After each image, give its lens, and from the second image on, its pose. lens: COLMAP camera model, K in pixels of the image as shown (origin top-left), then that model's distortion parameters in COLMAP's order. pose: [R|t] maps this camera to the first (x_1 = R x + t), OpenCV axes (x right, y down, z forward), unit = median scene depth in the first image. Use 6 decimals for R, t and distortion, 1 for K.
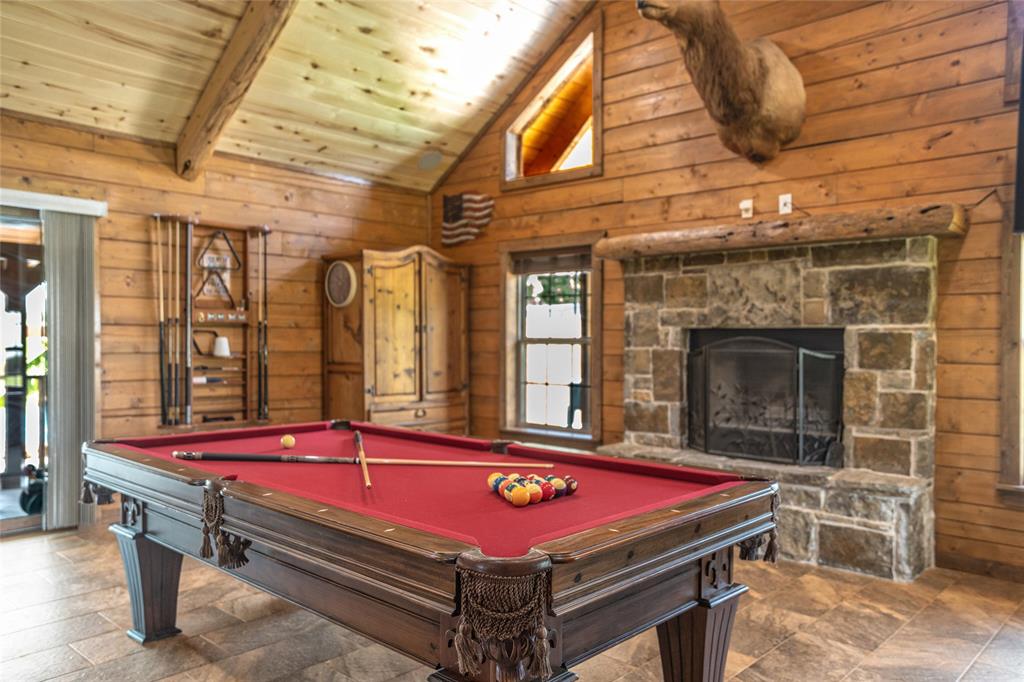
lens RADIAL K [[769.0, 0, 511.2], [0, 769.0, 338.2], [0, 0, 1]] dist [0.007606, 0.006708]
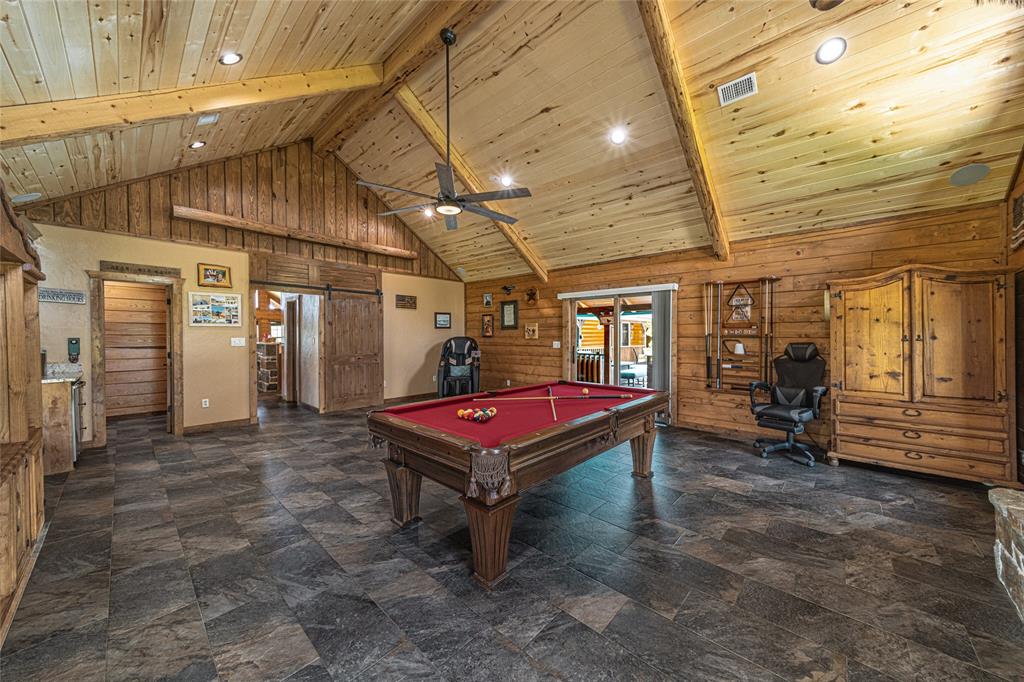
lens RADIAL K [[356.8, 0, 513.2], [0, 356.8, 339.3], [0, 0, 1]] dist [0.005419, 0.000260]
pose [[0.000757, 0.004715, -0.999989, 0.482297], [-0.000167, 0.999989, 0.004715, -0.015099], [1.000000, 0.000164, 0.000758, 0.492014]]
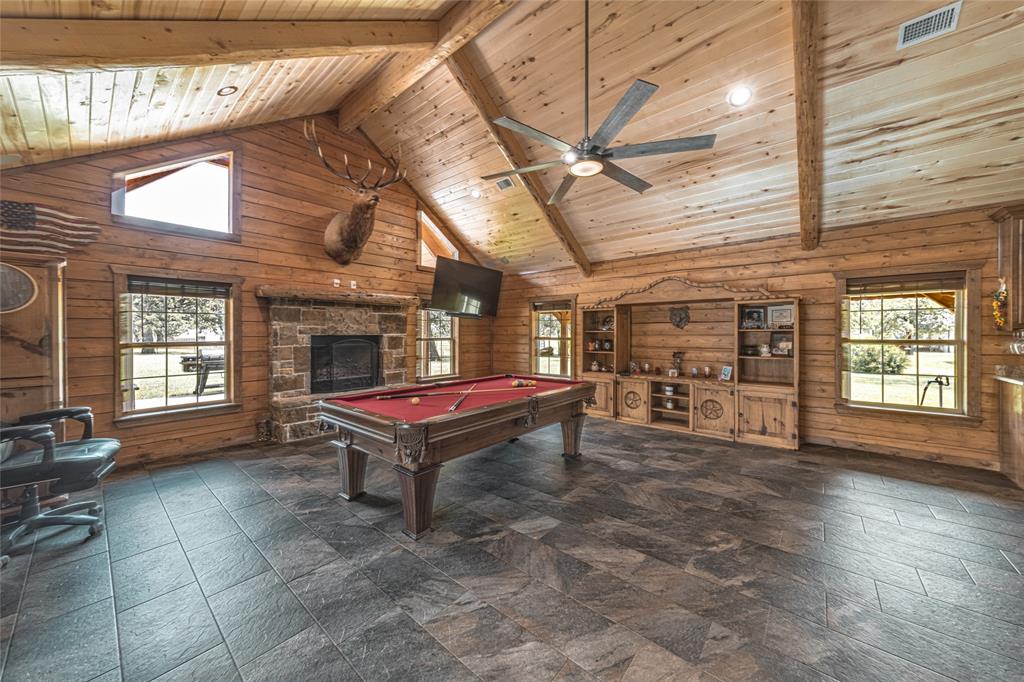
lens RADIAL K [[356.8, 0, 510.3], [0, 356.8, 335.0], [0, 0, 1]] dist [0.005419, 0.000260]
pose [[-0.044985, -0.011140, 0.998926, -0.742507], [0.003910, 0.999928, 0.011327, -0.022437], [-0.998980, 0.004415, -0.044939, 0.505364]]
